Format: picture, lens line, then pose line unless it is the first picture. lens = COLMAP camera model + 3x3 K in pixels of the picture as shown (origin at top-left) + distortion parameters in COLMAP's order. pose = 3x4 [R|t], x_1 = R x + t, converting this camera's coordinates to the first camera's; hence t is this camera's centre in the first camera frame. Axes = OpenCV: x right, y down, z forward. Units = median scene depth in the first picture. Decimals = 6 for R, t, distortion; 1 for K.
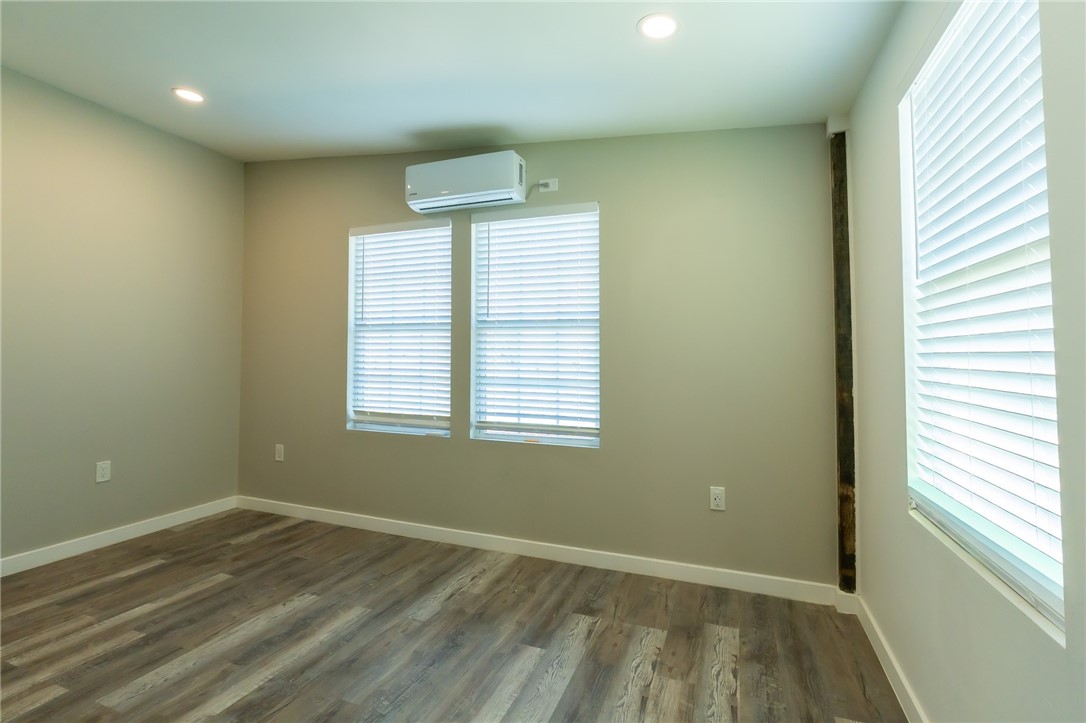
lens RADIAL K [[502.8, 0, 541.1], [0, 502.8, 345.6], [0, 0, 1]] dist [-0.006545, -0.000300]
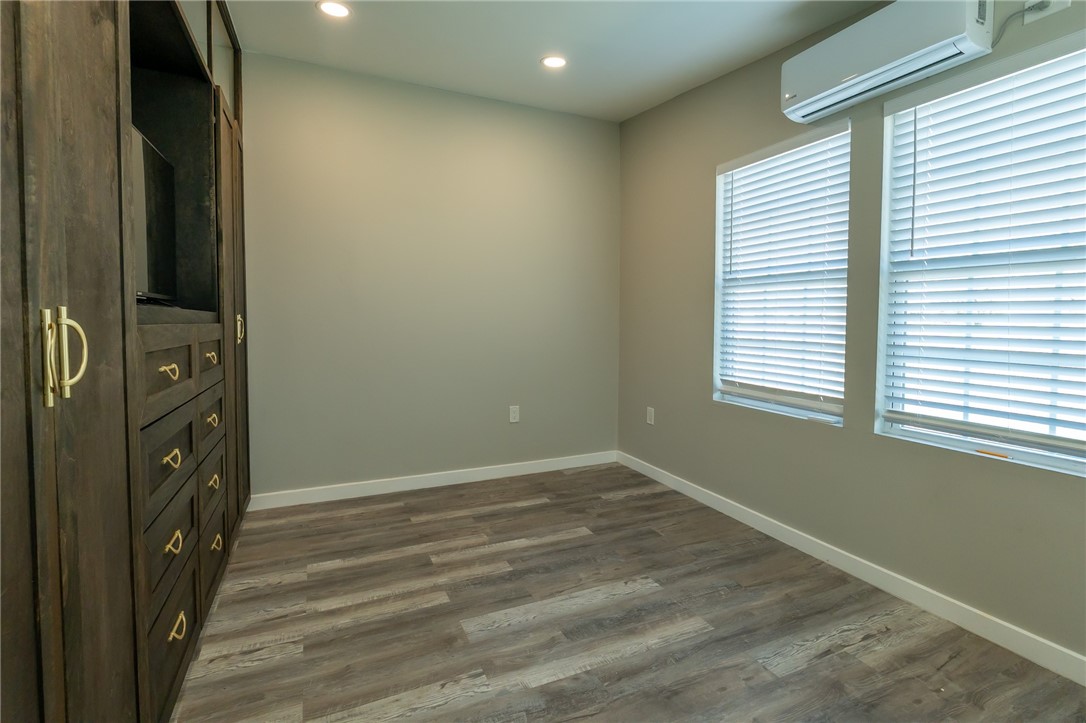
lens RADIAL K [[502.8, 0, 541.1], [0, 502.8, 345.6], [0, 0, 1]] dist [-0.006545, -0.000300]
pose [[0.714348, 0.032582, -0.699031, 0.011339], [0.021128, 0.997456, 0.068084, 0.006138], [0.699471, -0.063405, 0.711843, 0.197875]]
